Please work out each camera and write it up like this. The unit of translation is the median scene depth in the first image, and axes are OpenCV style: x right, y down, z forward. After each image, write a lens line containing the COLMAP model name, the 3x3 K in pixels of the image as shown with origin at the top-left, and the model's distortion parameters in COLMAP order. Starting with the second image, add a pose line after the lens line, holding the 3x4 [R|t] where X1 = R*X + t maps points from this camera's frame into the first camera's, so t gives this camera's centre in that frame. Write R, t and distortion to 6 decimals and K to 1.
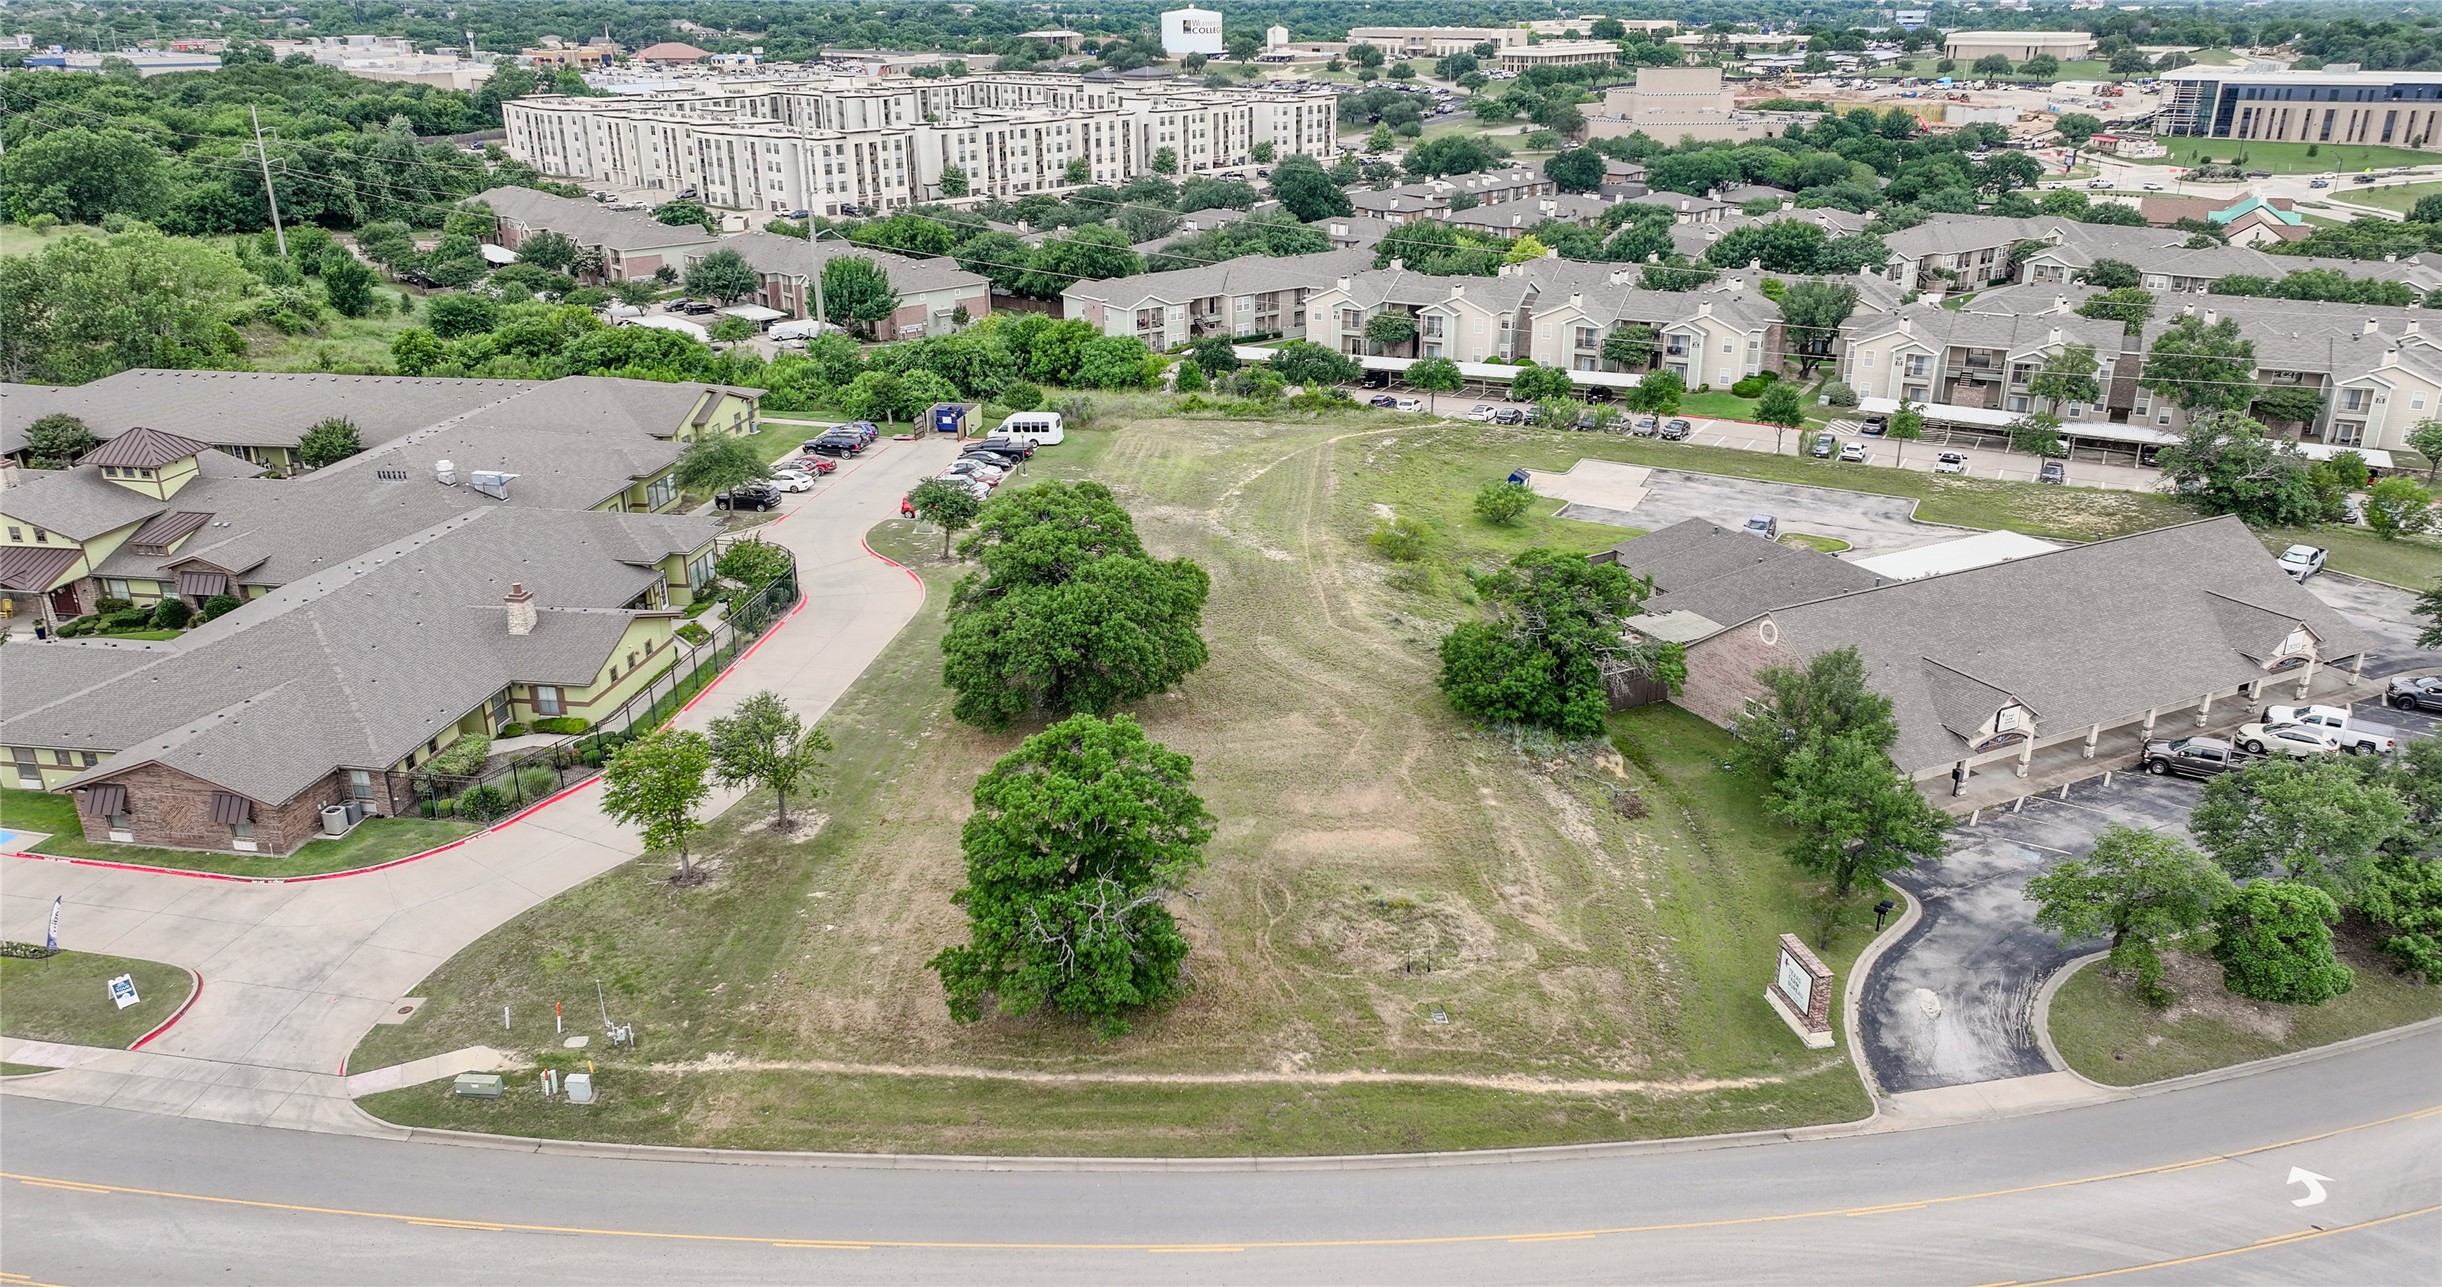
lens RADIAL K [[1739.6, 0, 1225.3], [0, 1739.6, 647.7], [0, 0, 1]] dist [0.001606, 0.025400]
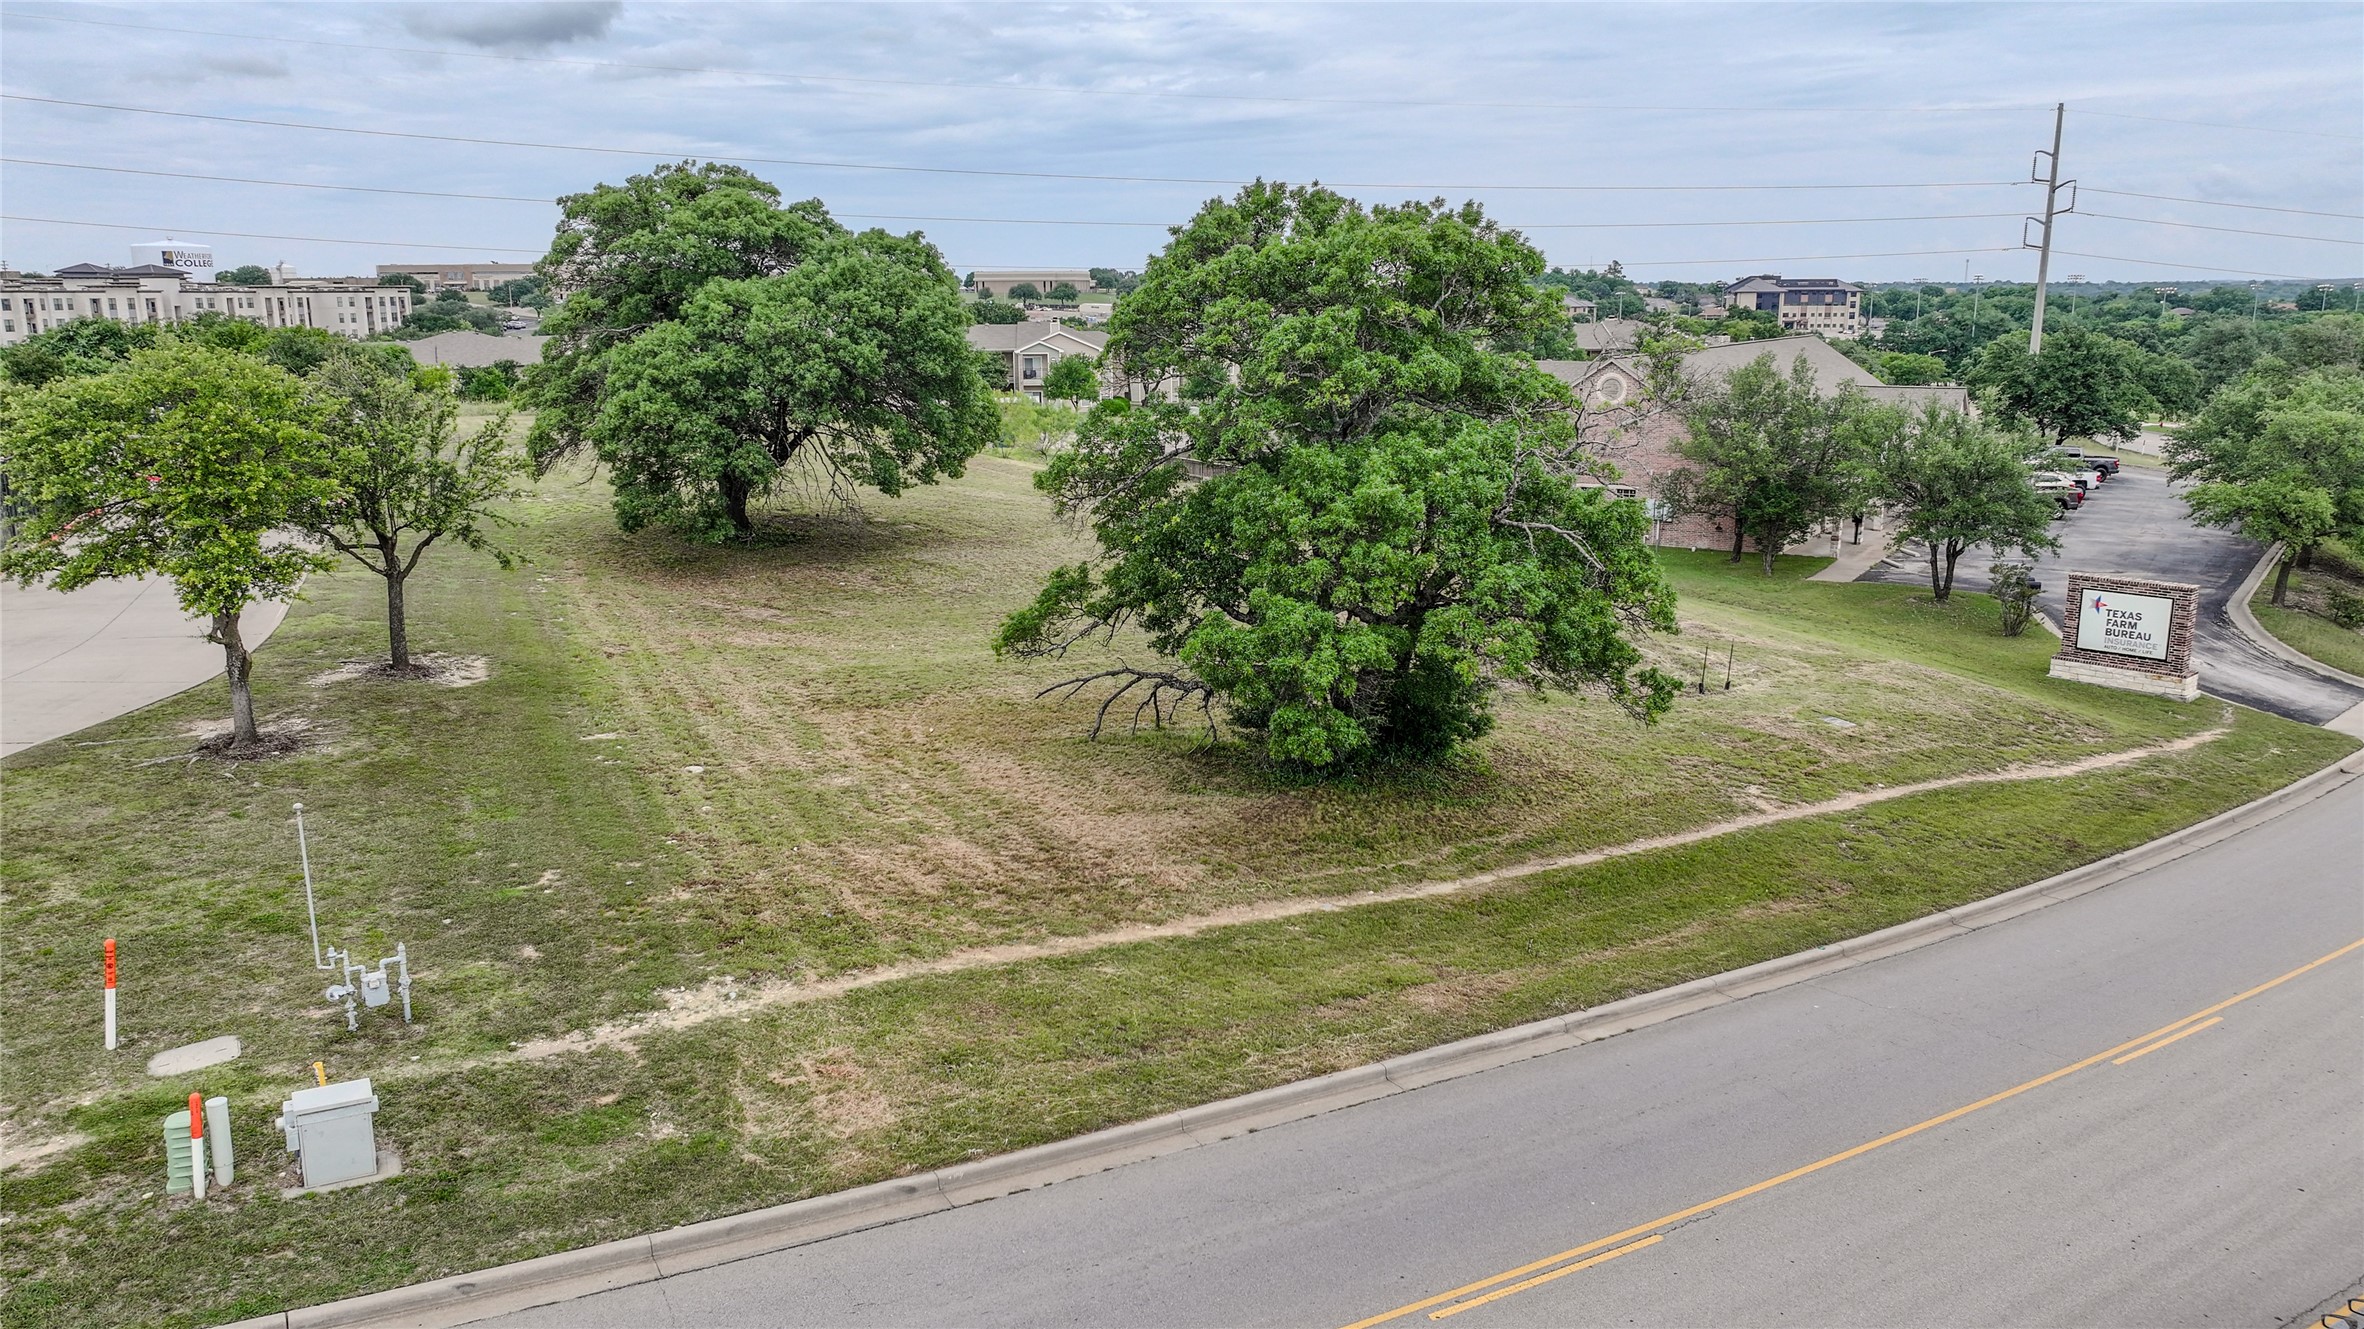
lens RADIAL K [[1662.4, 0, 1182.0], [0, 1662.4, 664.5], [0, 0, 1]] dist [0.004314, 0.010829]
pose [[0.852279, -0.106163, 0.512201, -0.301410], [0.183246, 0.977734, -0.102259, 0.180908], [-0.489941, 0.181012, 0.852756, 0.537819]]
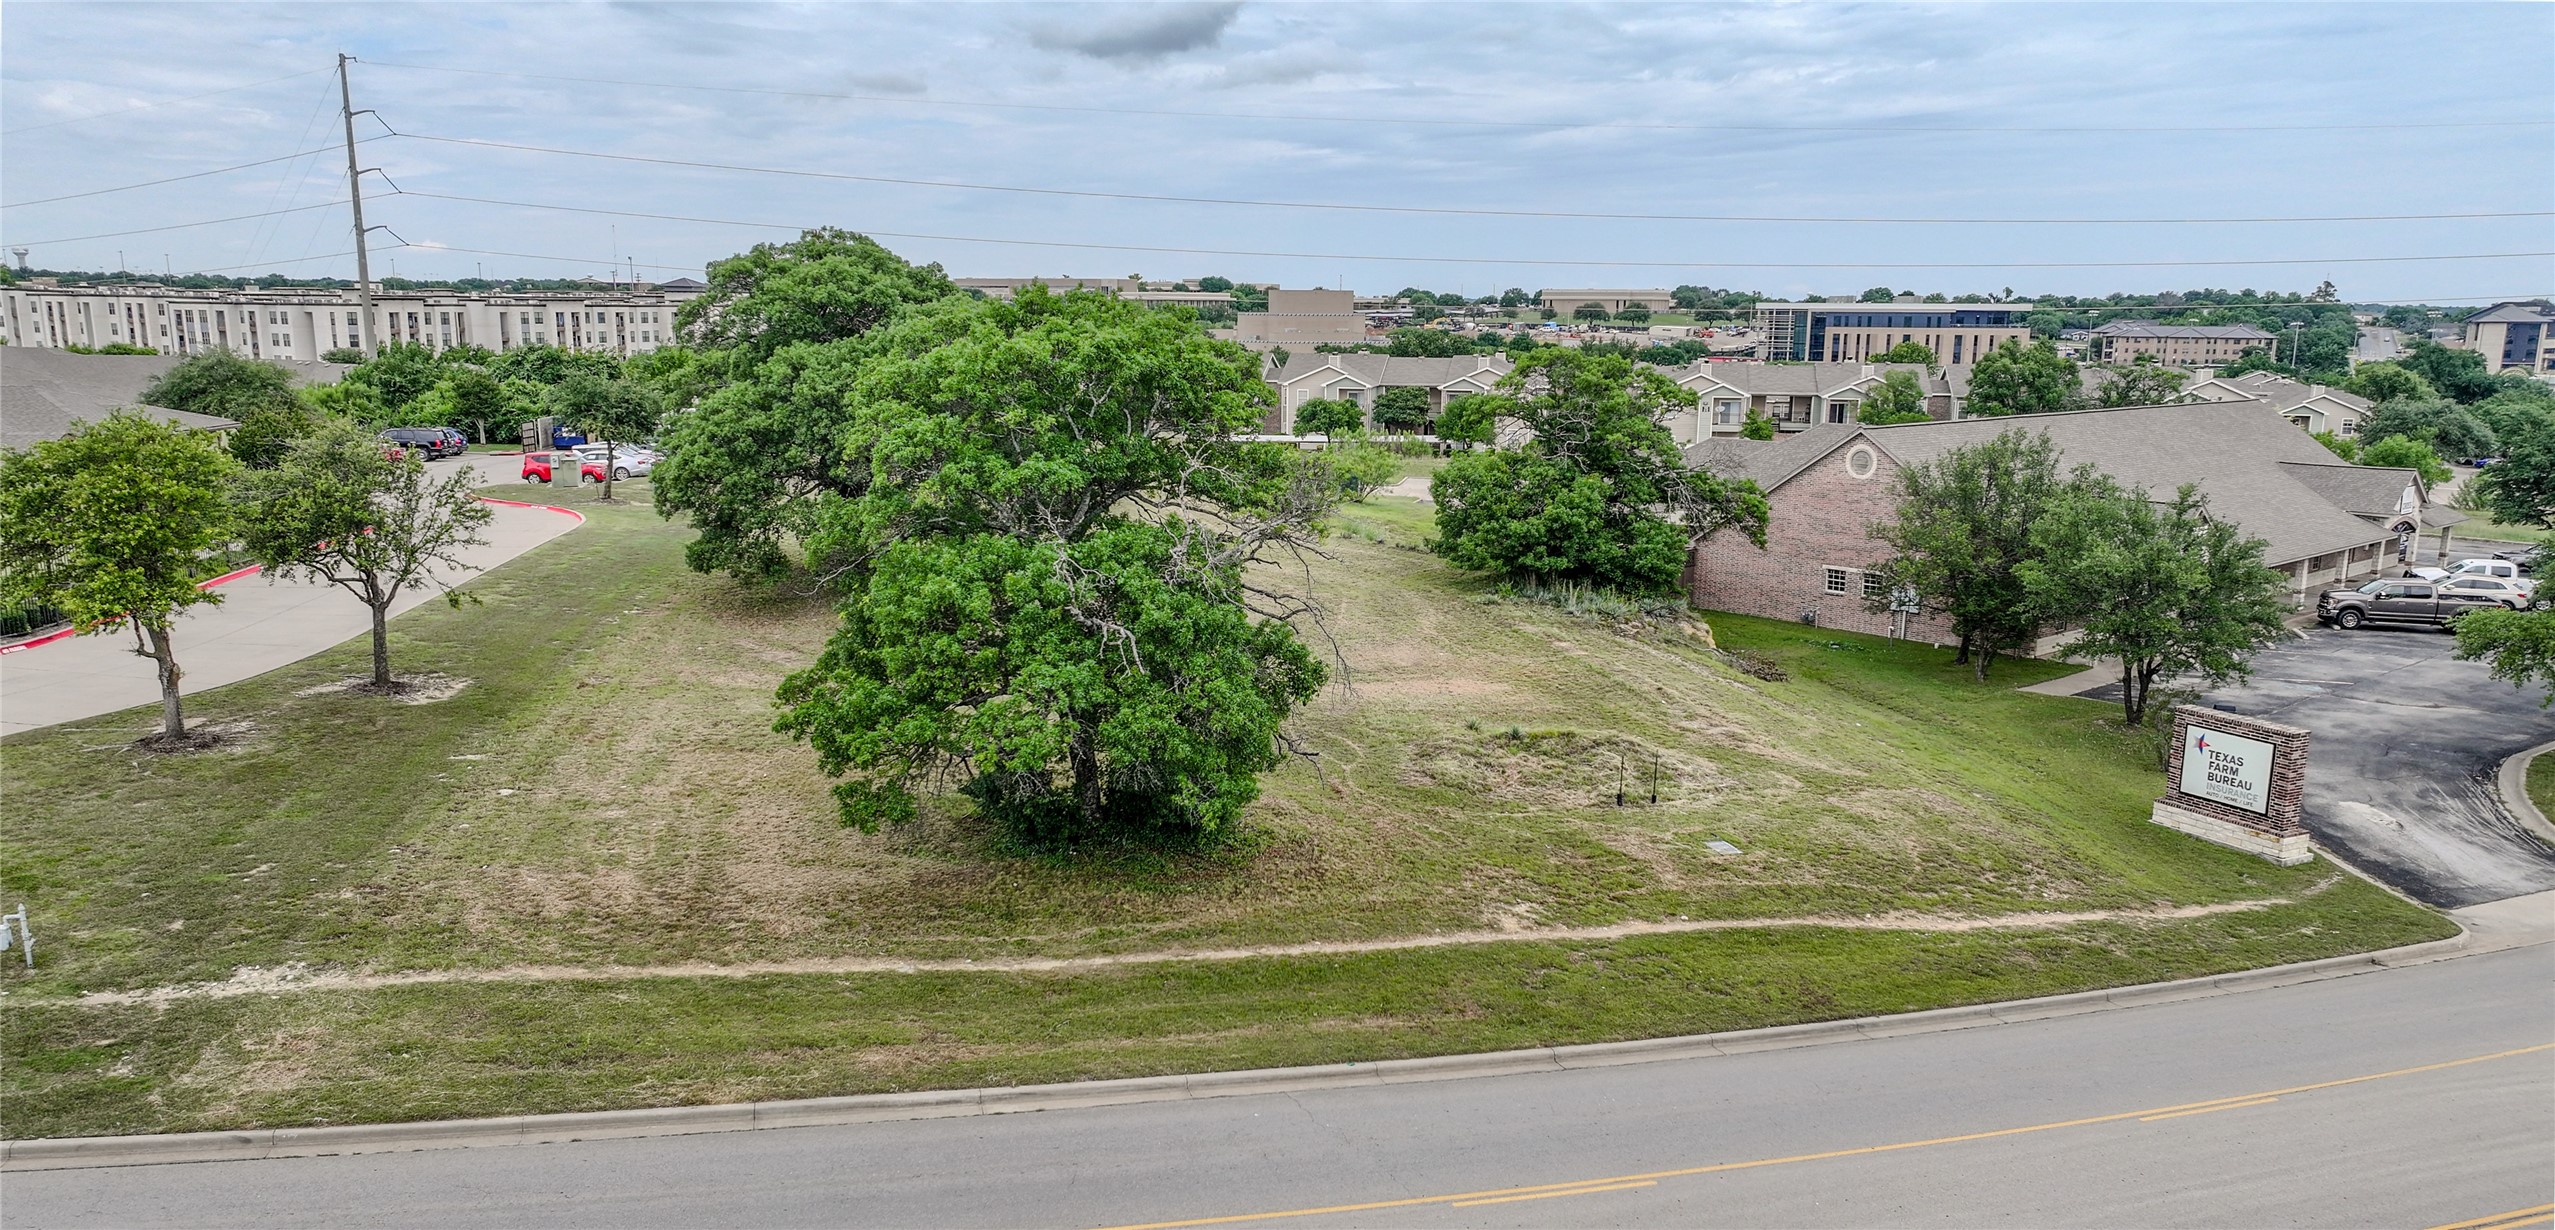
lens RADIAL K [[1812.7, 0, 1282.0], [0, 1812.7, 676.4], [0, 0, 1]] dist [0.002327, 0.007830]
pose [[0.965174, -0.033461, 0.259459, -0.134832], [0.076379, 0.984618, -0.157145, 0.204967], [-0.250209, 0.171489, 0.952883, 0.414413]]
